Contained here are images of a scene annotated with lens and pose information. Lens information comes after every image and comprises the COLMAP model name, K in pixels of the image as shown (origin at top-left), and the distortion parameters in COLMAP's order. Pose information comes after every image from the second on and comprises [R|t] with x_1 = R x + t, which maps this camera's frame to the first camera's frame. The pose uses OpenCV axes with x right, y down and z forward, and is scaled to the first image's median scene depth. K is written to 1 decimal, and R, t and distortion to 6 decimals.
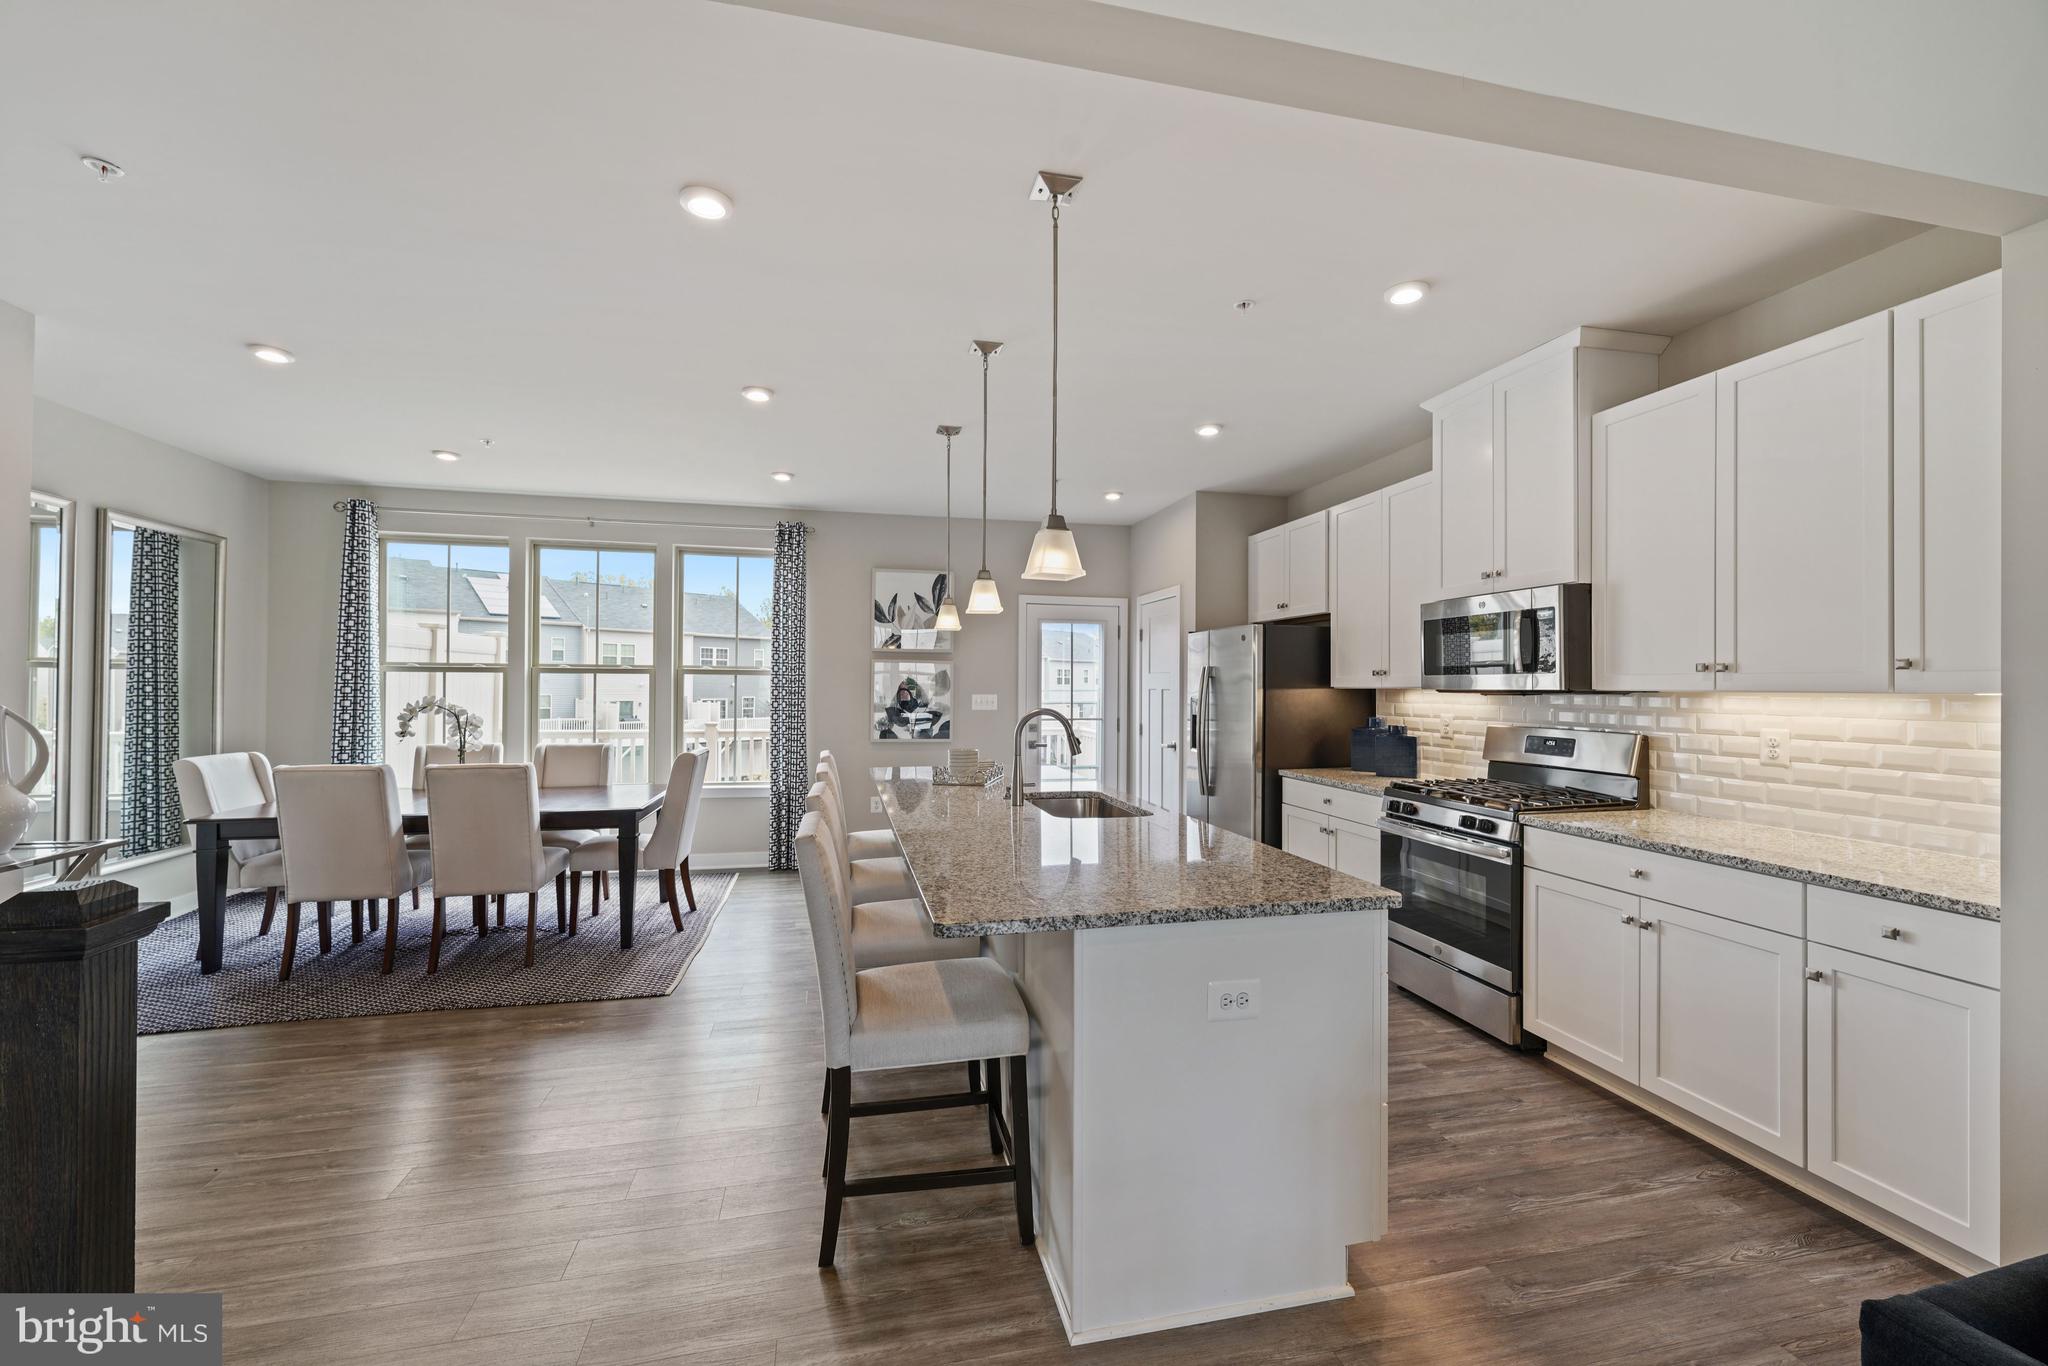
lens RADIAL K [[823.9, 0, 1027.5], [0, 823.9, 677.2], [0, 0, 1]] dist [0.001573, 0.001031]
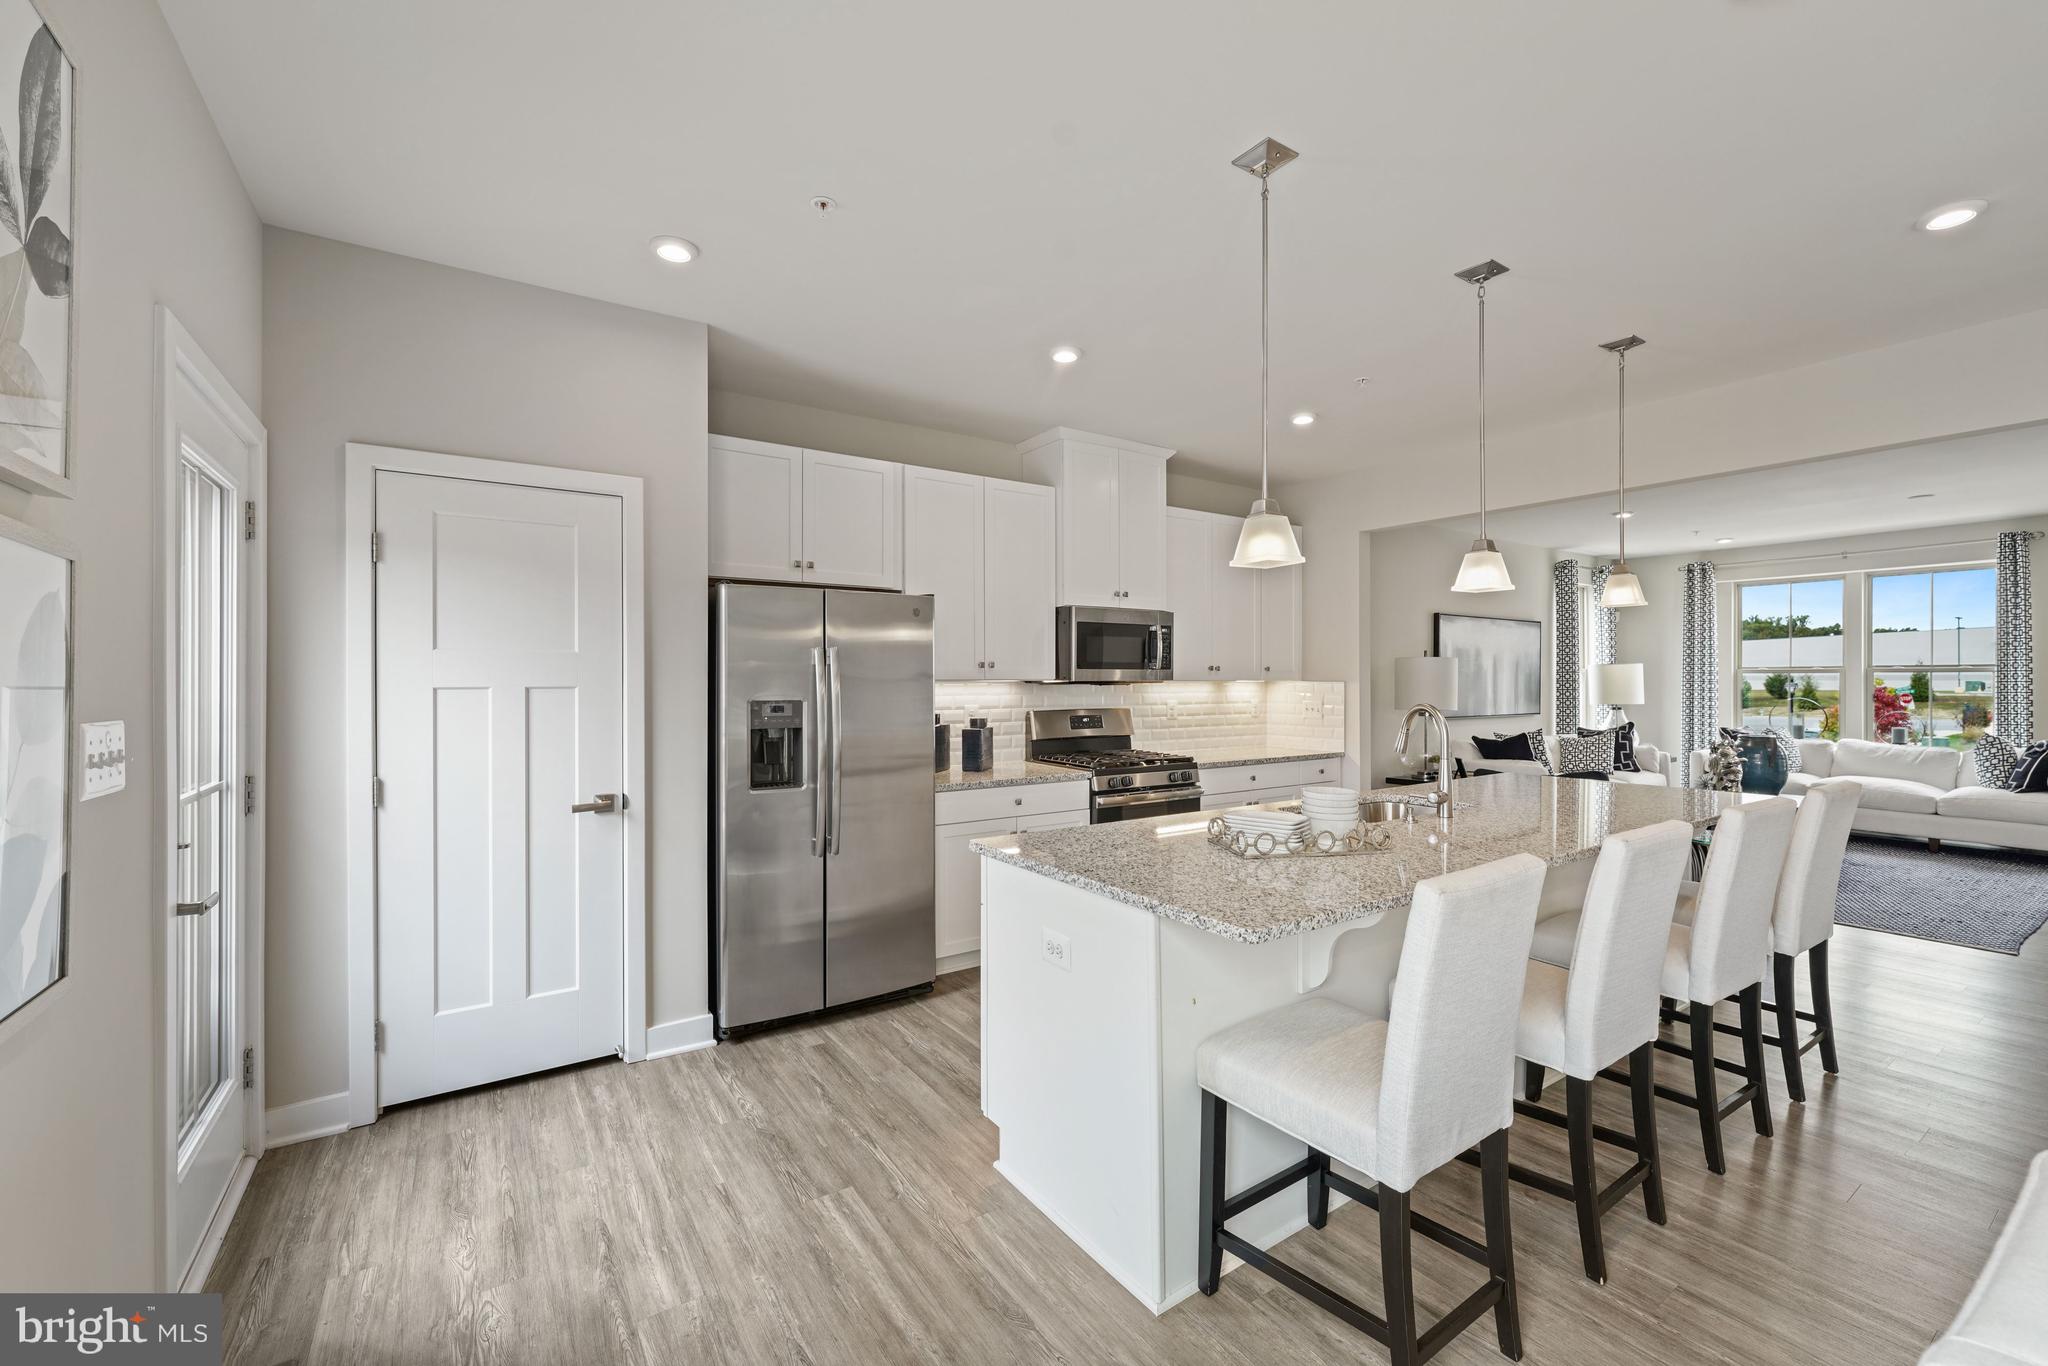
lens RADIAL K [[823.9, 0, 1031.1], [0, 823.9, 680.5], [0, 0, 1]] dist [0.001573, 0.001031]
pose [[-0.343017, -0.010284, 0.939273, -0.476207], [-0.013396, 0.999892, 0.006056, 0.006811], [-0.939234, -0.010506, -0.343117, 1.212828]]
